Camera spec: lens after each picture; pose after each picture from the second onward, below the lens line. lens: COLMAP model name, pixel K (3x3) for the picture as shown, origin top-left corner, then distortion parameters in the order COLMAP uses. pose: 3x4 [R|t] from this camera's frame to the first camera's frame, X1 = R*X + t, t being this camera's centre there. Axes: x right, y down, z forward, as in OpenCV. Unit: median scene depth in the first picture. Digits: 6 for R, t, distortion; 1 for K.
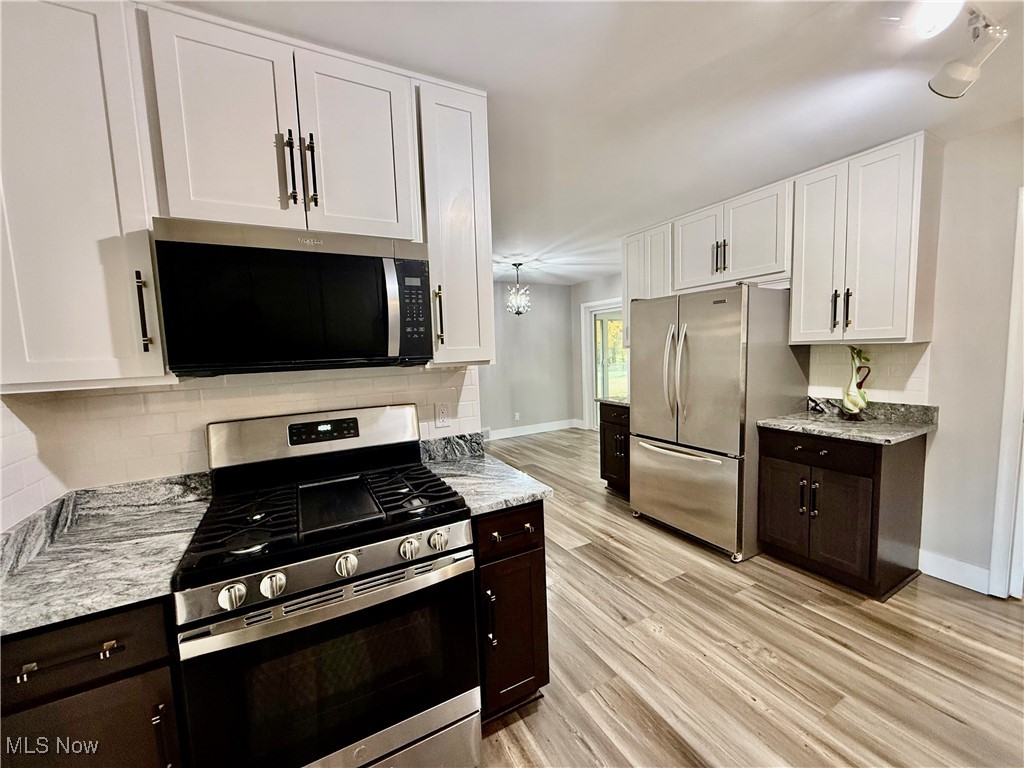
lens RADIAL K [[408.5, 0, 510.3], [0, 408.5, 384.5], [0, 0, 1]] dist [-0.001062, 0.001139]
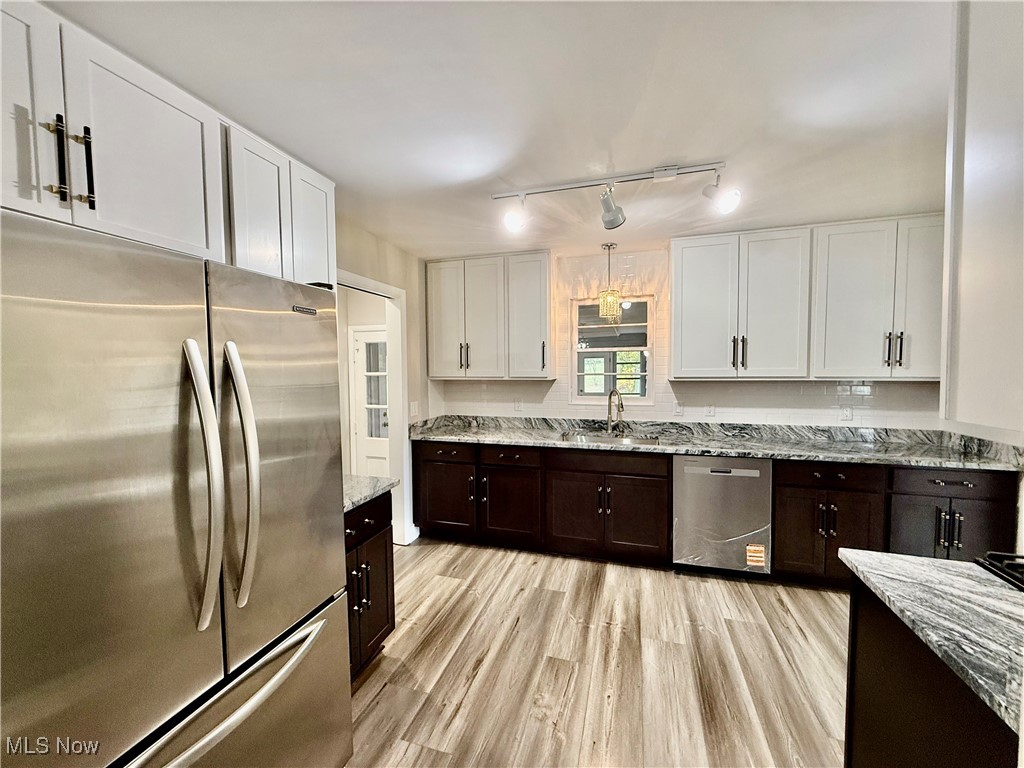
lens RADIAL K [[408.5, 0, 511.1], [0, 408.5, 383.8], [0, 0, 1]] dist [-0.001062, 0.001139]
pose [[-0.700229, 0.010341, 0.713843, -0.025820], [0.095680, 0.992234, 0.079482, -0.194603], [-0.707478, 0.123956, -0.695780, 1.814727]]
